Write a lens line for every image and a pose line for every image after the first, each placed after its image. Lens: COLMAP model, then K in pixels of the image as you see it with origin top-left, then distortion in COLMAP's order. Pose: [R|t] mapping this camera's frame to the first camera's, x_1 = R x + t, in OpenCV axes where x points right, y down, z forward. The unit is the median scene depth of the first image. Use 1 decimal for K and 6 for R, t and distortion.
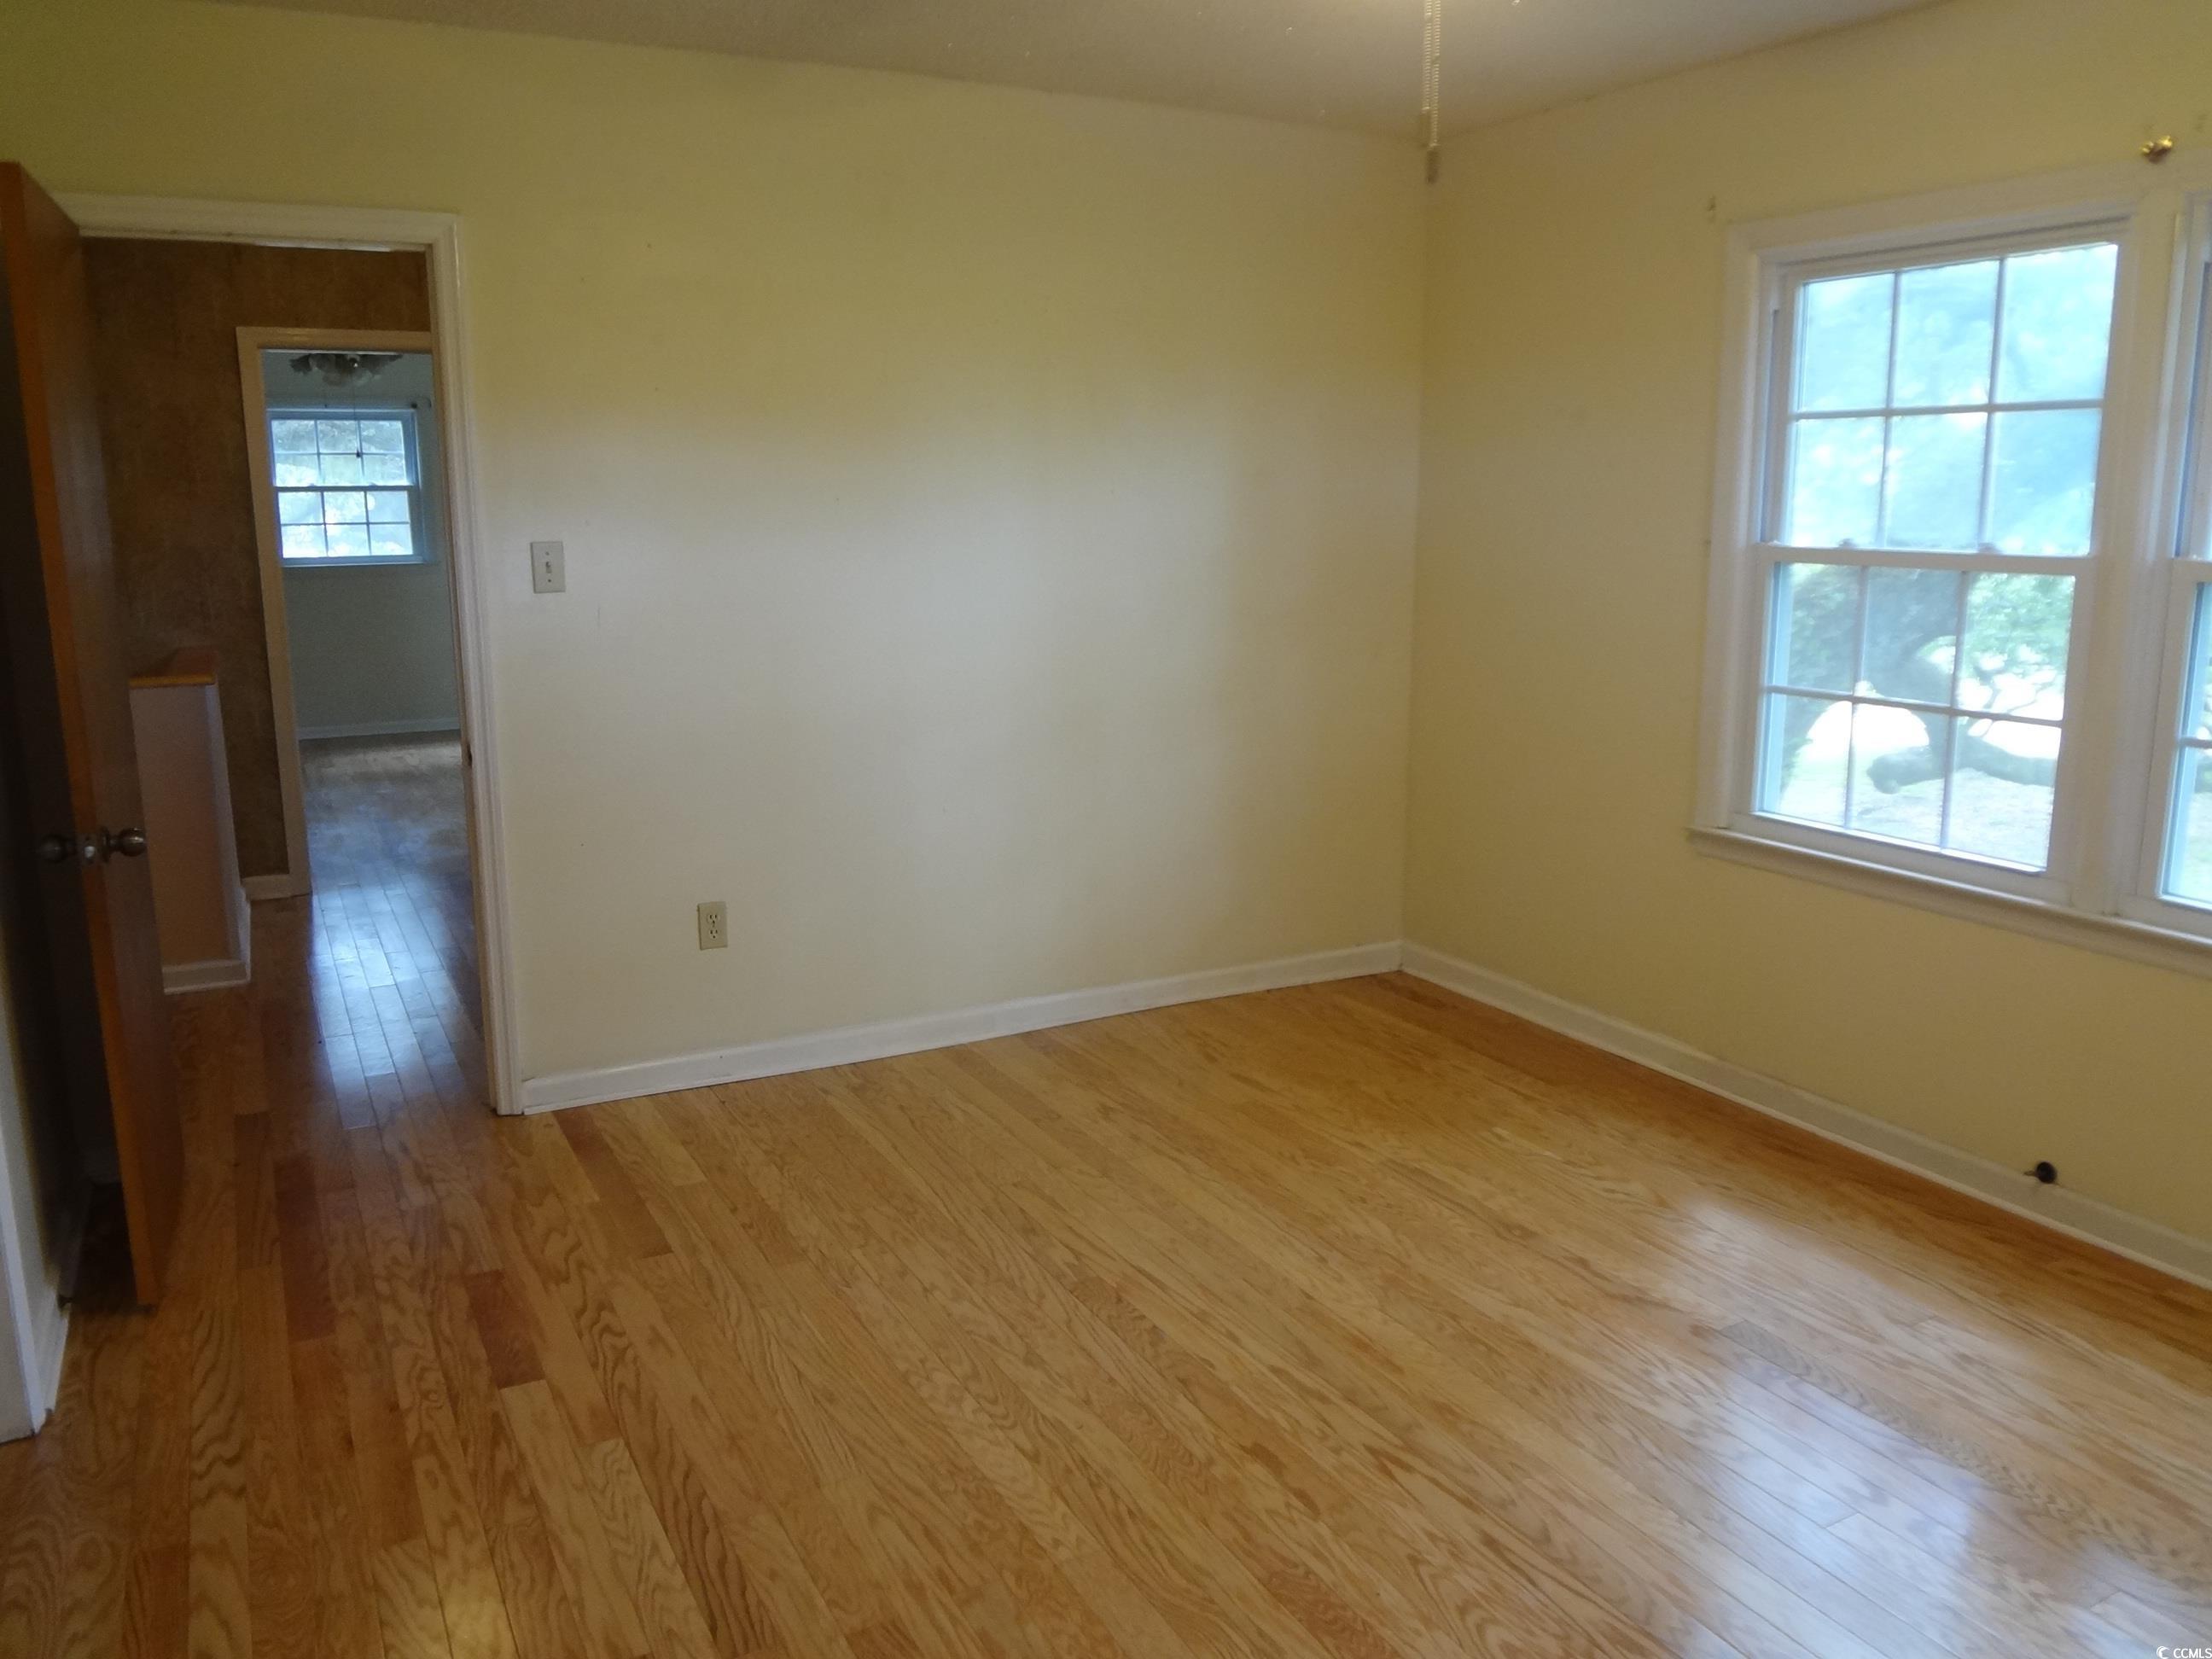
lens RADIAL K [[1655.9, 0, 1102.7], [0, 1655.9, 821.2], [0, 0, 1]] dist [-0.045405, 0.013366]
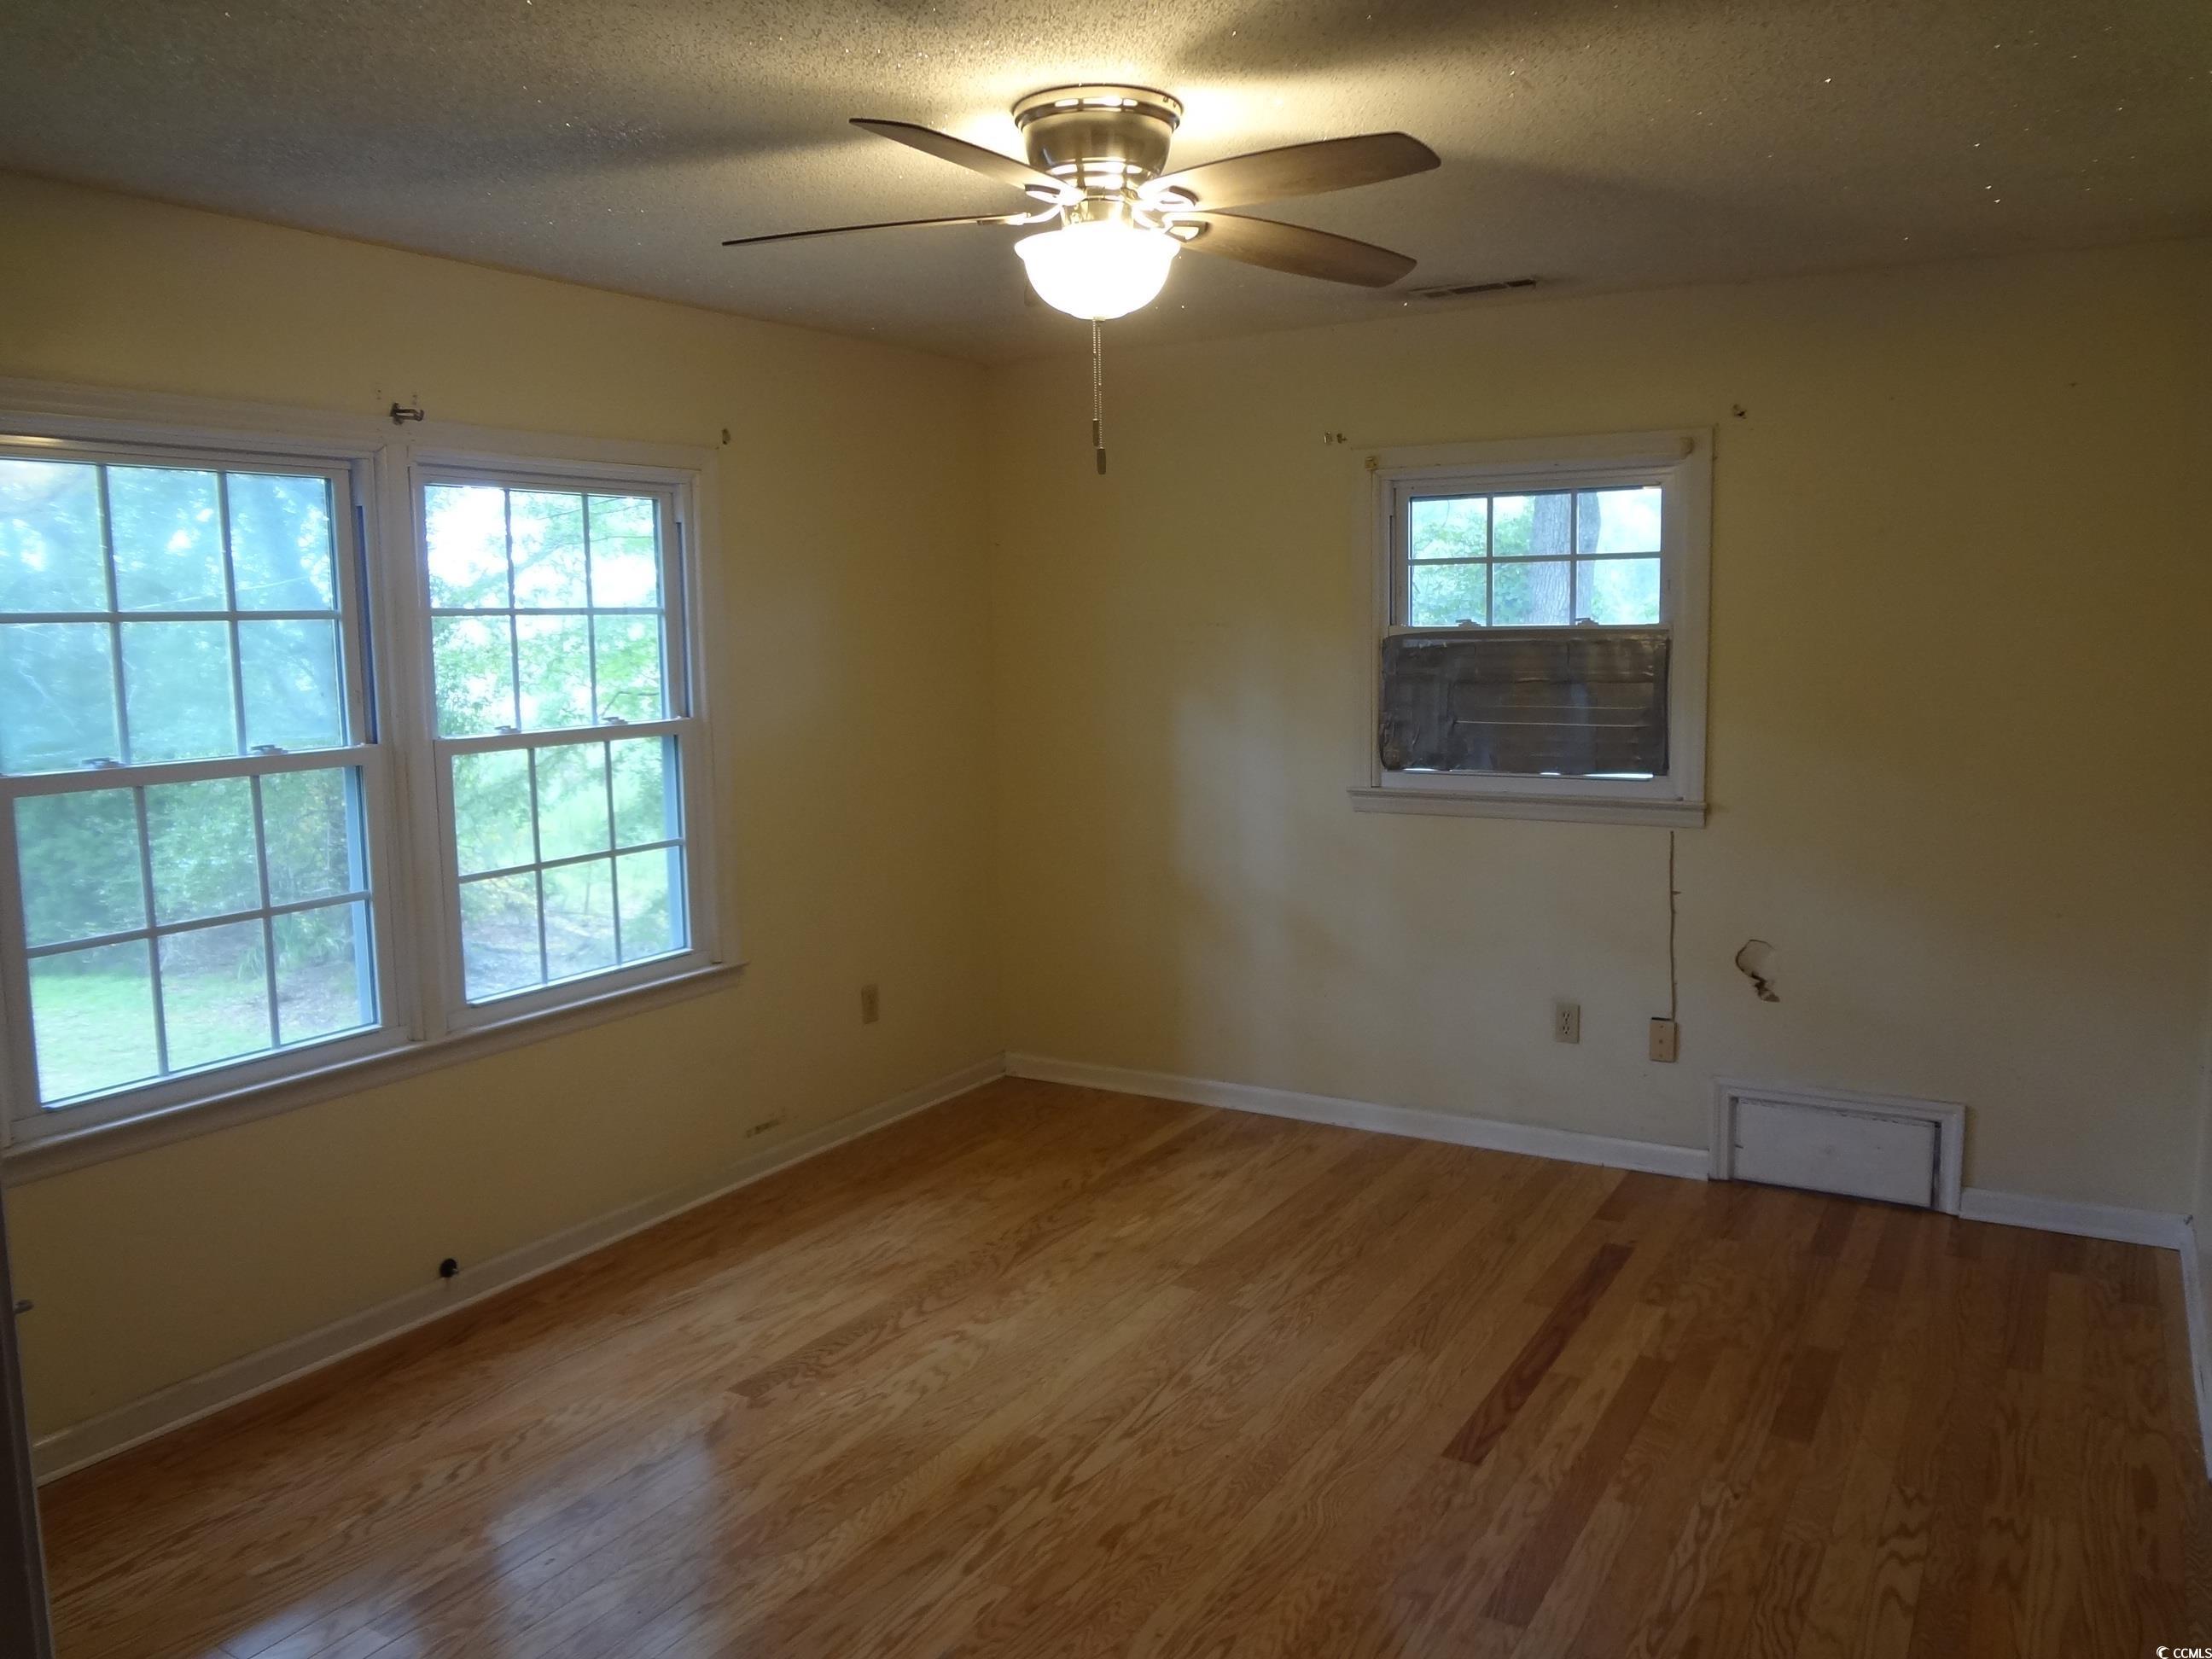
lens RADIAL K [[1655.9, 0, 1108.6], [0, 1655.9, 840.2], [0, 0, 1]] dist [-0.045405, 0.013366]
pose [[-0.519605, -0.101533, 0.848352, -0.736904], [0.183022, 0.956640, 0.226591, -0.299824], [-0.834574, 0.273005, -0.478492, 1.280302]]
